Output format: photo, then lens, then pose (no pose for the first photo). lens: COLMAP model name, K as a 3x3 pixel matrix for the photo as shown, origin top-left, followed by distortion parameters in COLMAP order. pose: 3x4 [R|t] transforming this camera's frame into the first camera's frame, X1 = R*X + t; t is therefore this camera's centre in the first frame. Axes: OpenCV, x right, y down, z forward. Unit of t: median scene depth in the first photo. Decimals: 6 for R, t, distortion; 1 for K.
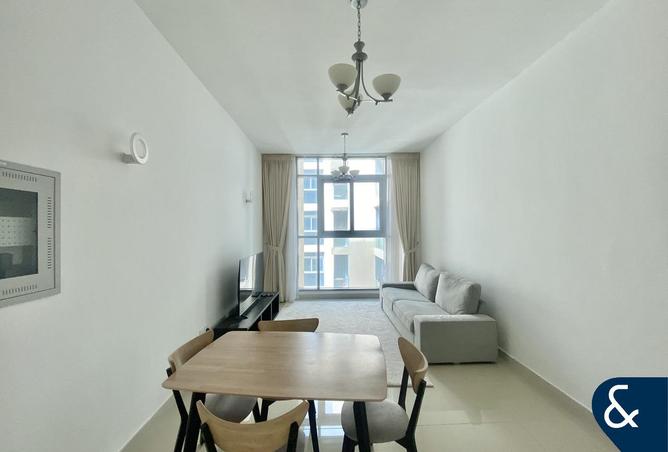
lens RADIAL K [[269.9, 0, 334.0], [0, 269.9, 226.0], [0, 0, 1]] dist [0.029455, -0.023344]
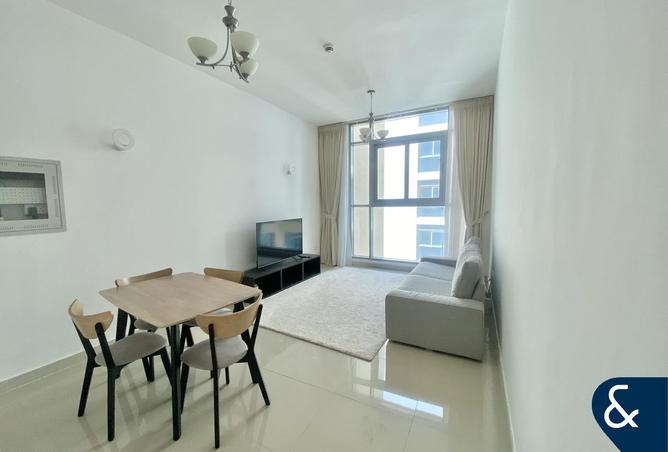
lens RADIAL K [[269.9, 0, 334.0], [0, 269.9, 226.0], [0, 0, 1]] dist [0.029455, -0.023344]
pose [[0.870935, 0.036367, -0.490051, 0.369715], [0.014547, 0.994913, 0.099686, 0.017837], [0.491183, -0.093949, 0.865975, 0.093035]]
